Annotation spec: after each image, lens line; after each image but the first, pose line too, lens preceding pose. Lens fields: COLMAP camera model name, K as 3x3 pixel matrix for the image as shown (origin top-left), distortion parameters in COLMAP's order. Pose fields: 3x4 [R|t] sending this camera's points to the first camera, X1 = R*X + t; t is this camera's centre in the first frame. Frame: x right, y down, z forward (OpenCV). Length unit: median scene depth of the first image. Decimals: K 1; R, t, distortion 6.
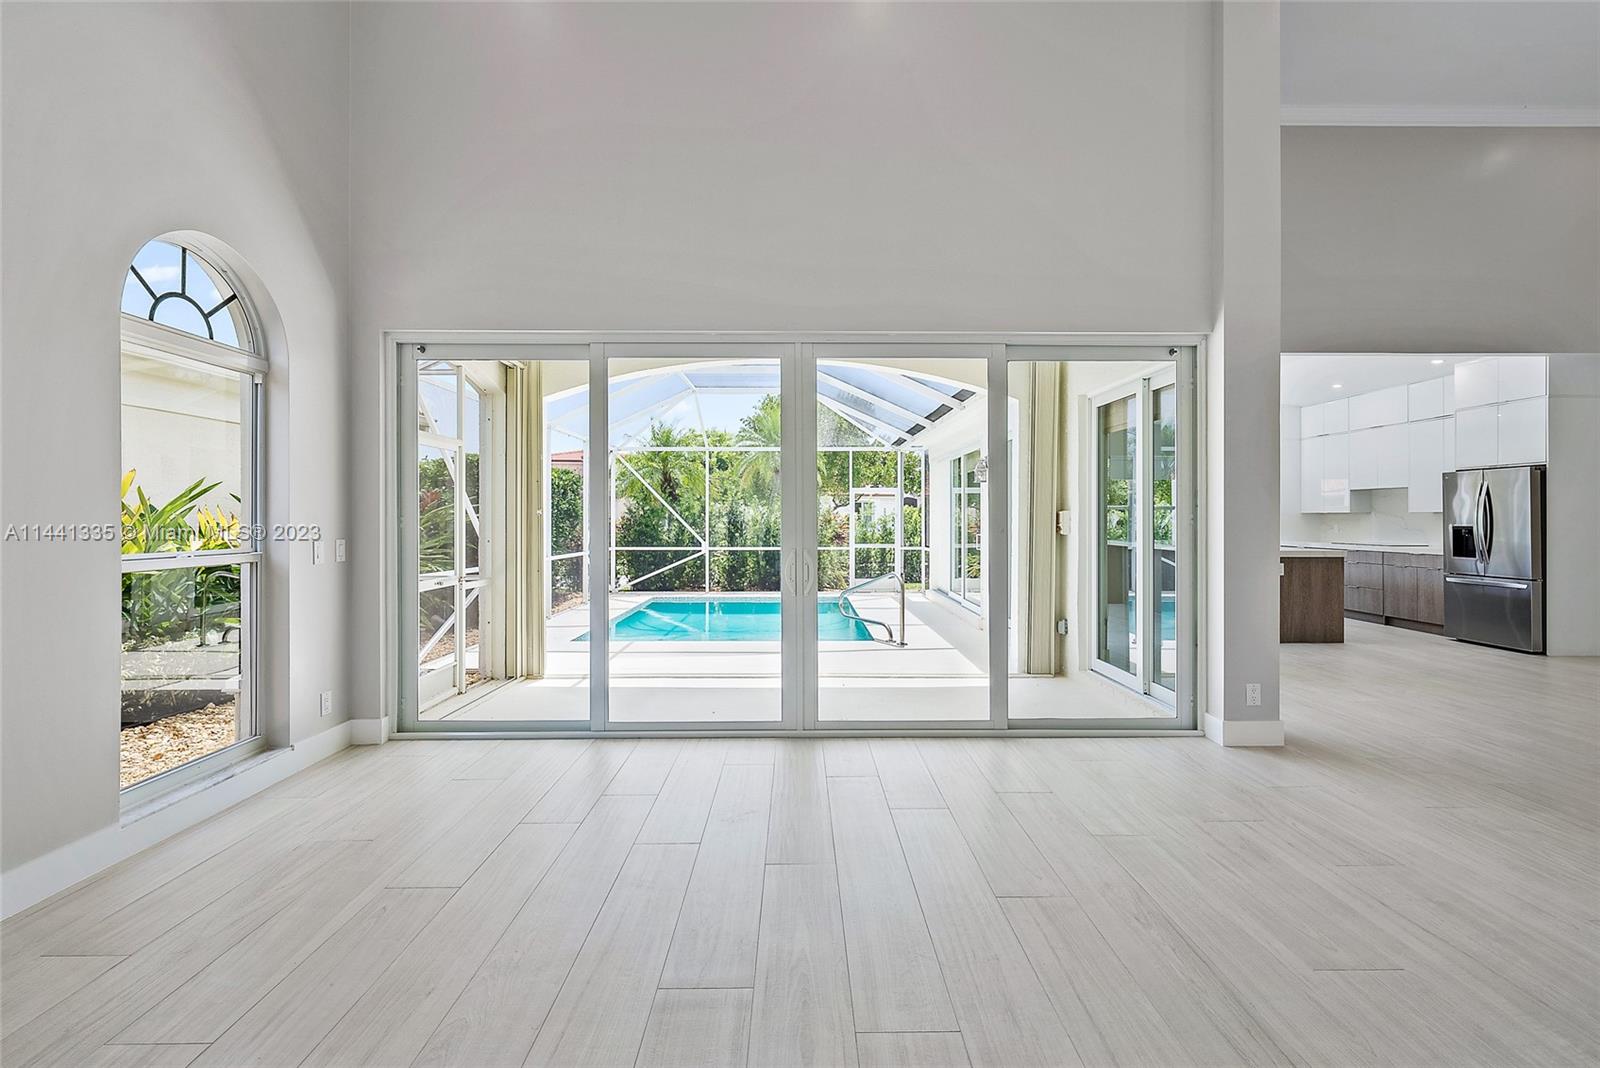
lens RADIAL K [[715.7, 0, 804.3], [0, 715.7, 518.3], [0, 0, 1]] dist [0.001000, -0.000005]
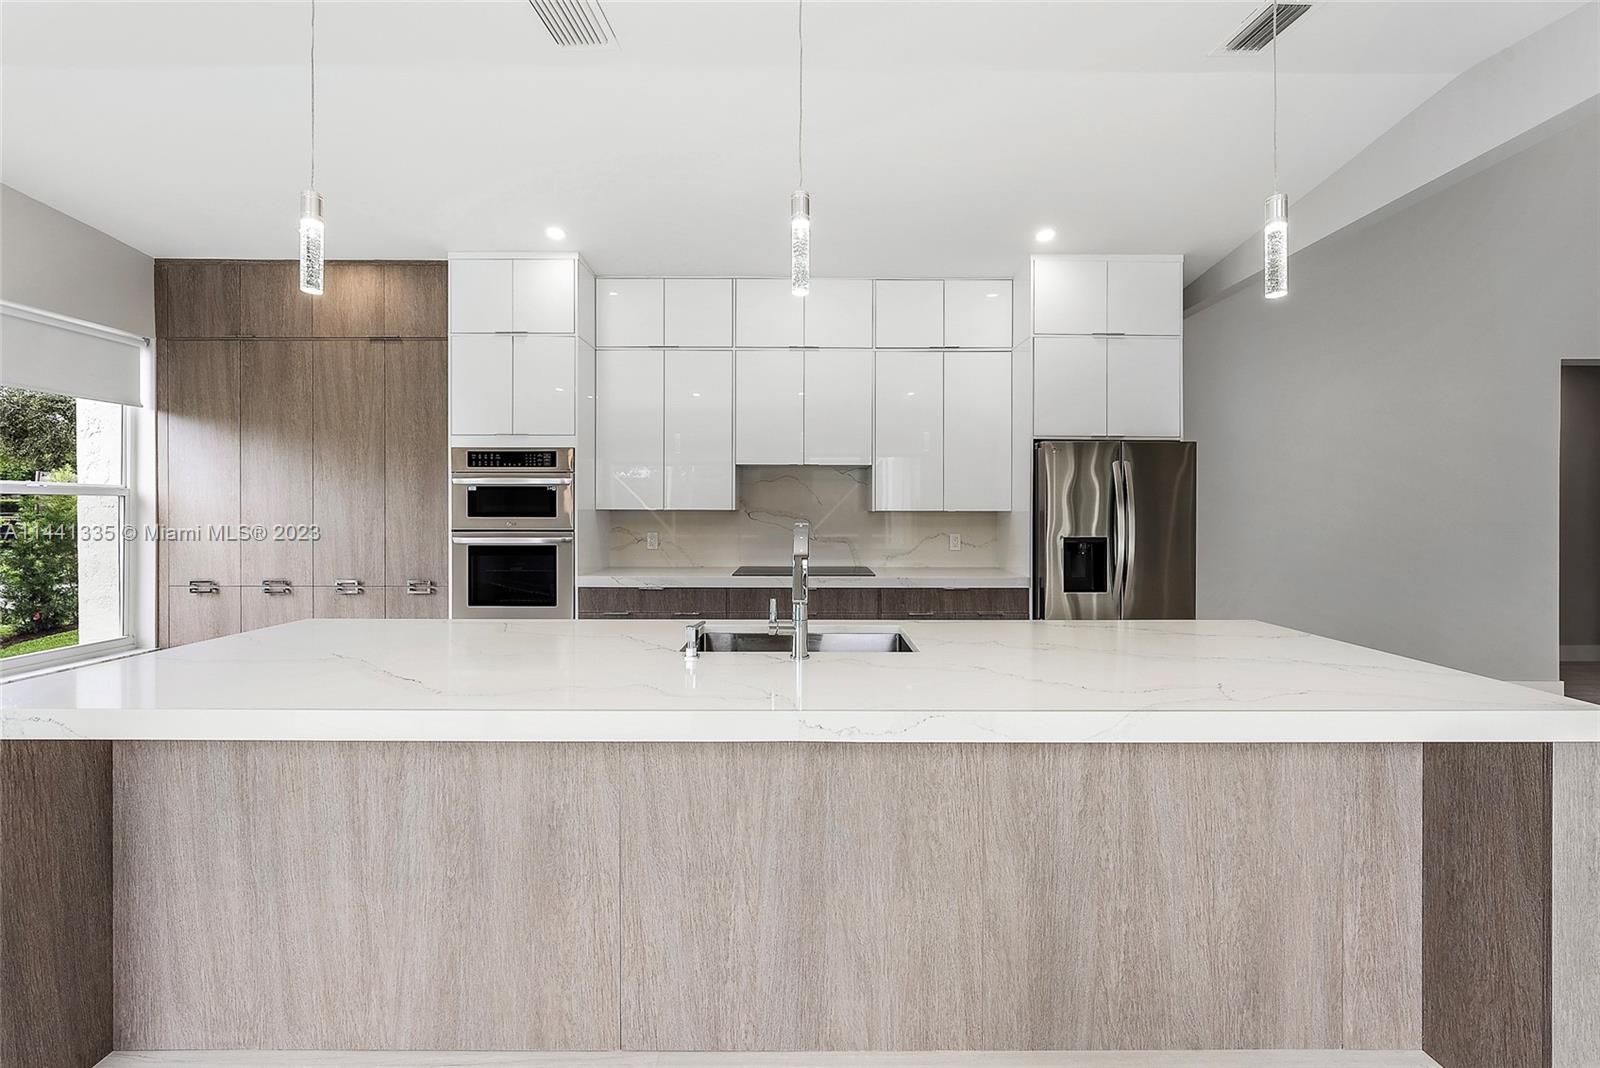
lens RADIAL K [[591.0, 0, 802.7], [0, 591.0, 507.7], [0, 0, 1]] dist [-0.001138, -0.000006]
pose [[0.010592, 0.001681, 0.999942, 0.412971], [-0.000602, 0.999998, -0.001675, -0.010735], [-0.999944, -0.000584, 0.010593, 1.124757]]
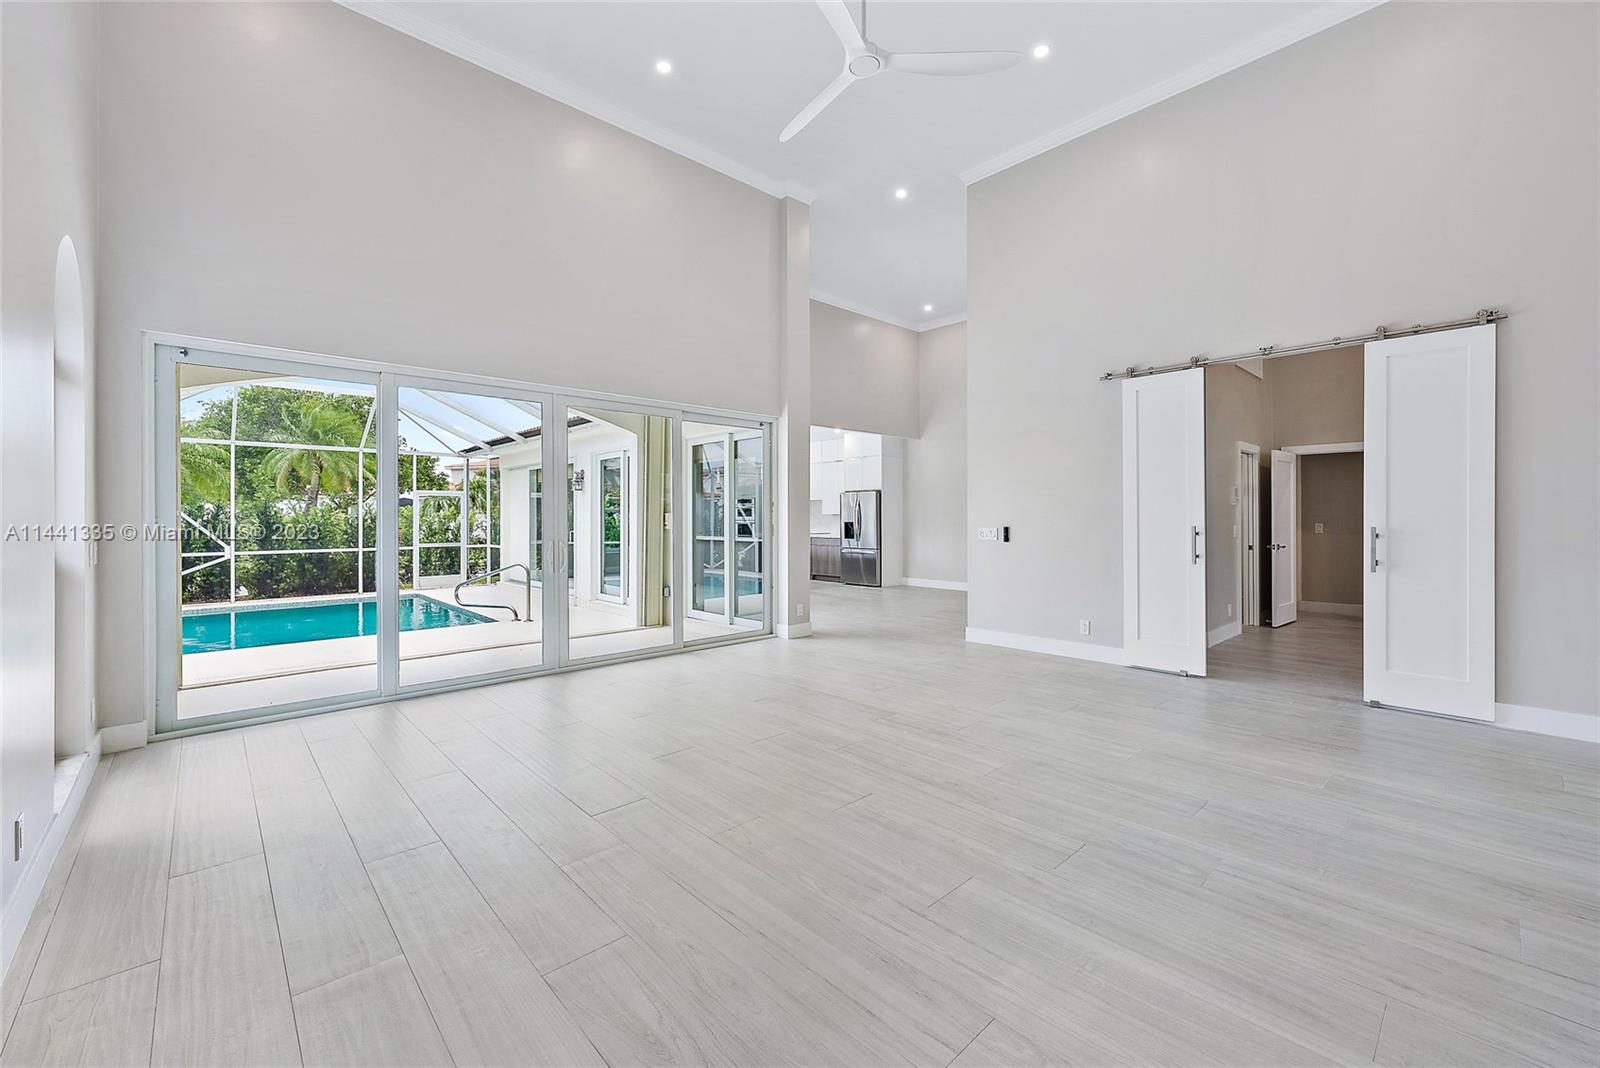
lens RADIAL K [[630.5, 0, 803.9], [0, 630.5, 523.2], [0, 0, 1]] dist [0.002767, 0.000073]
pose [[0.745707, -0.007679, 0.666229, -0.227302], [0.002843, 0.999961, 0.008344, 0.000147], [-0.666267, -0.004329, 0.745700, -0.121830]]
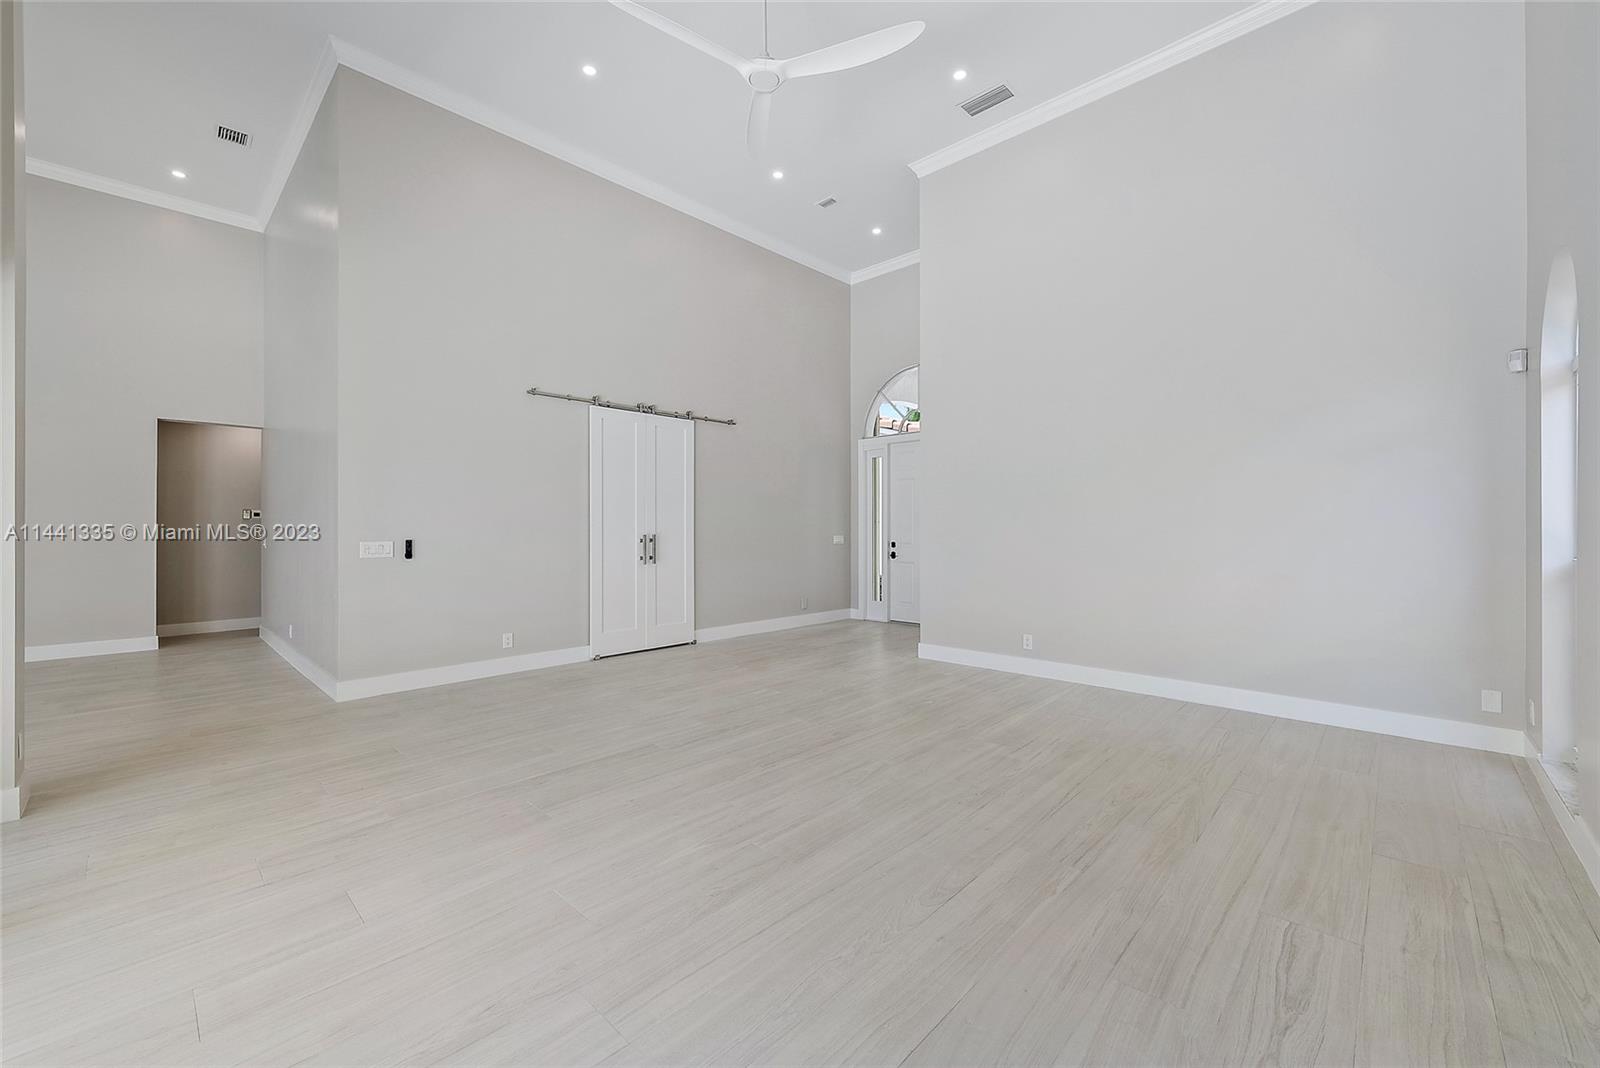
lens RADIAL K [[644.5, 0, 782.6], [0, 644.5, 526.9], [0, 0, 1]] dist [0.001926, 0.000051]
pose [[-0.697002, -0.000071, 0.717069, -0.237404], [0.002751, 0.999992, 0.002773, -0.001614], [-0.717063, 0.003905, -0.696997, 0.413975]]
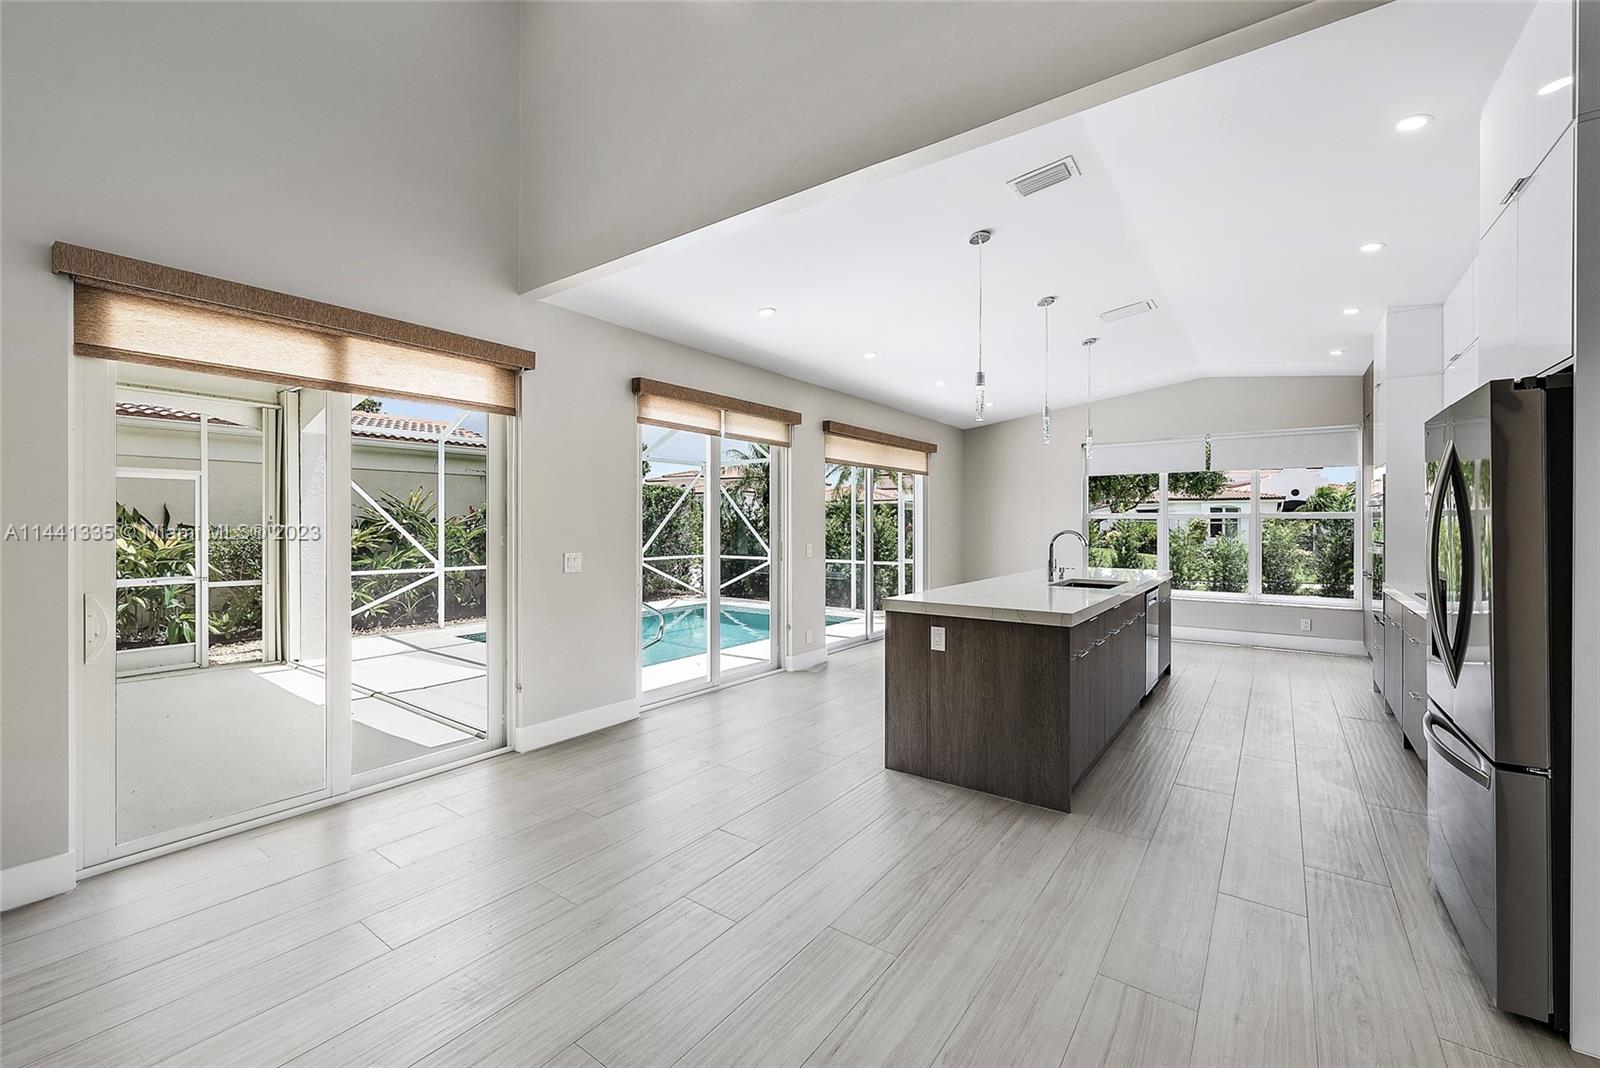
lens RADIAL K [[654.4, 0, 801.9], [0, 654.4, 523.9], [0, 0, 1]] dist [-0.000337, -0.000051]
pose [[0.799418, 0.001900, -0.600773, 0.797043], [-0.002999, 0.999995, -0.000829, -0.010305], [0.600768, 0.002464, 0.799419, 0.513918]]
